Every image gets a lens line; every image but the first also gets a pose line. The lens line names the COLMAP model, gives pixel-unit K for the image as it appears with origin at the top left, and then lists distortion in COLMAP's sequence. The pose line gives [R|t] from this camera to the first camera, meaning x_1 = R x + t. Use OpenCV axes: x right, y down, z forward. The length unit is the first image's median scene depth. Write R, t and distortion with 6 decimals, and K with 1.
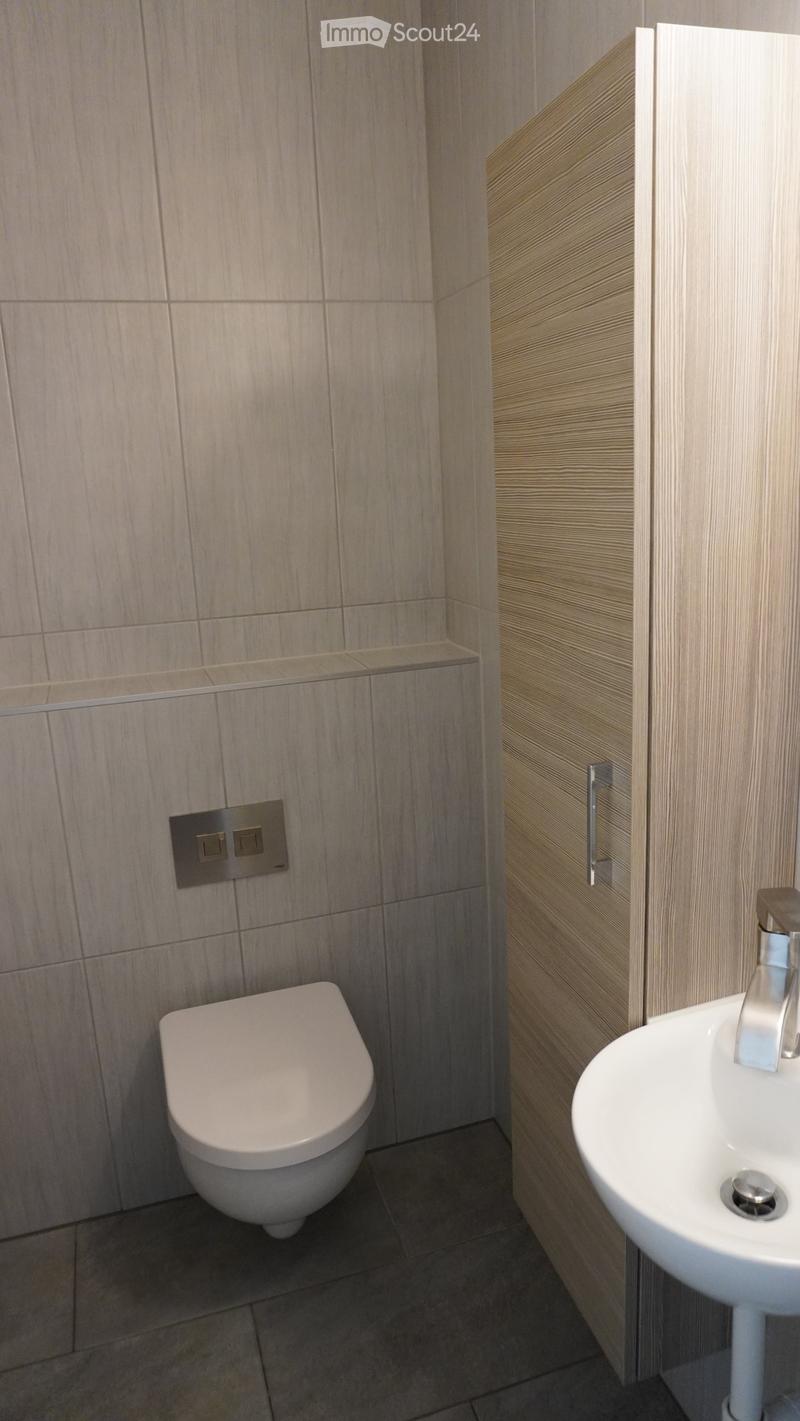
lens RADIAL K [[947.9, 0, 400.0], [0, 947.9, 710.5], [0, 0, 1]] dist [-0.051514, 0.037169]
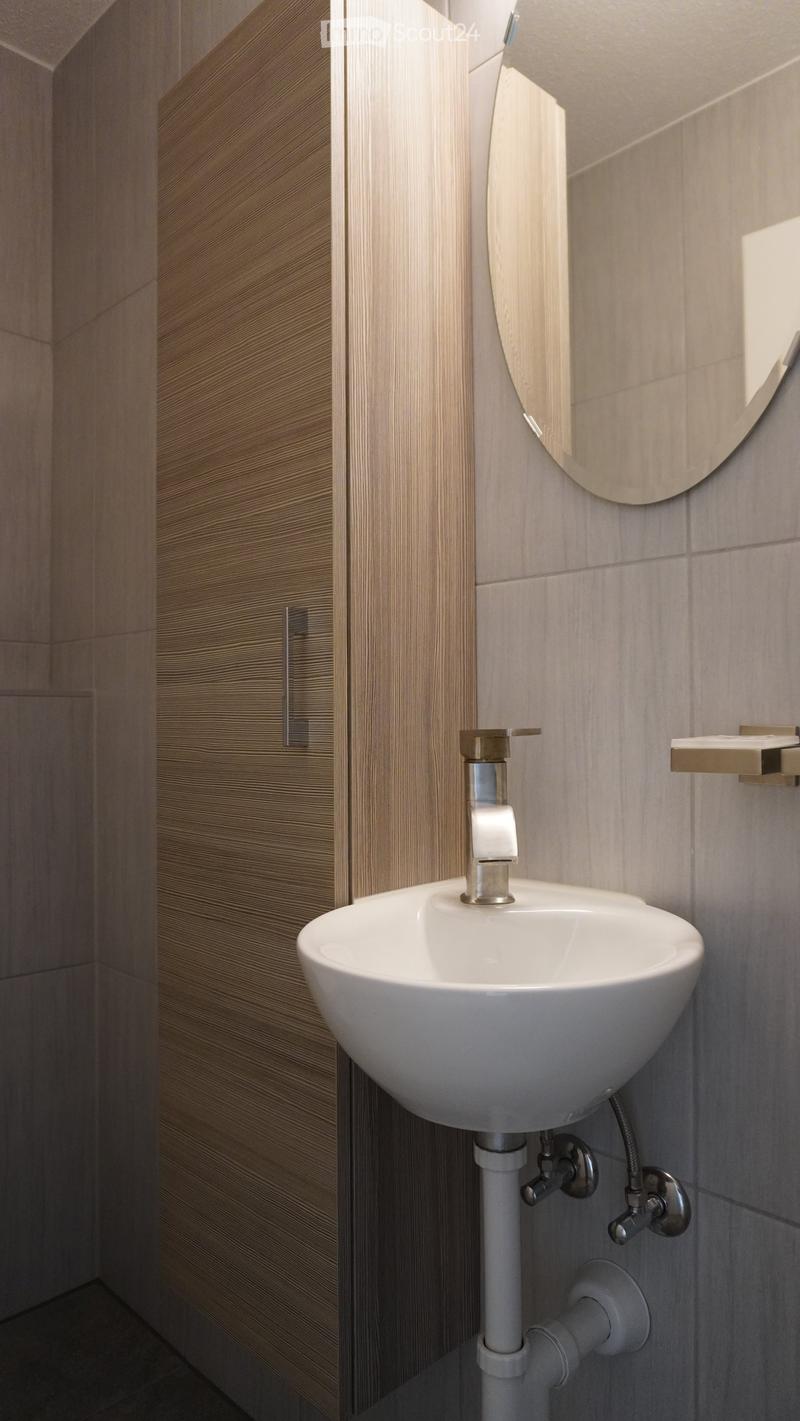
lens RADIAL K [[947.9, 0, 400.0], [0, 947.9, 710.5], [0, 0, 1]] dist [-0.051514, 0.037169]
pose [[0.891513, 0.052917, 0.449893, -0.113544], [0.072082, 0.963928, -0.256217, 0.402983], [-0.447223, 0.260851, 0.855540, 0.174787]]
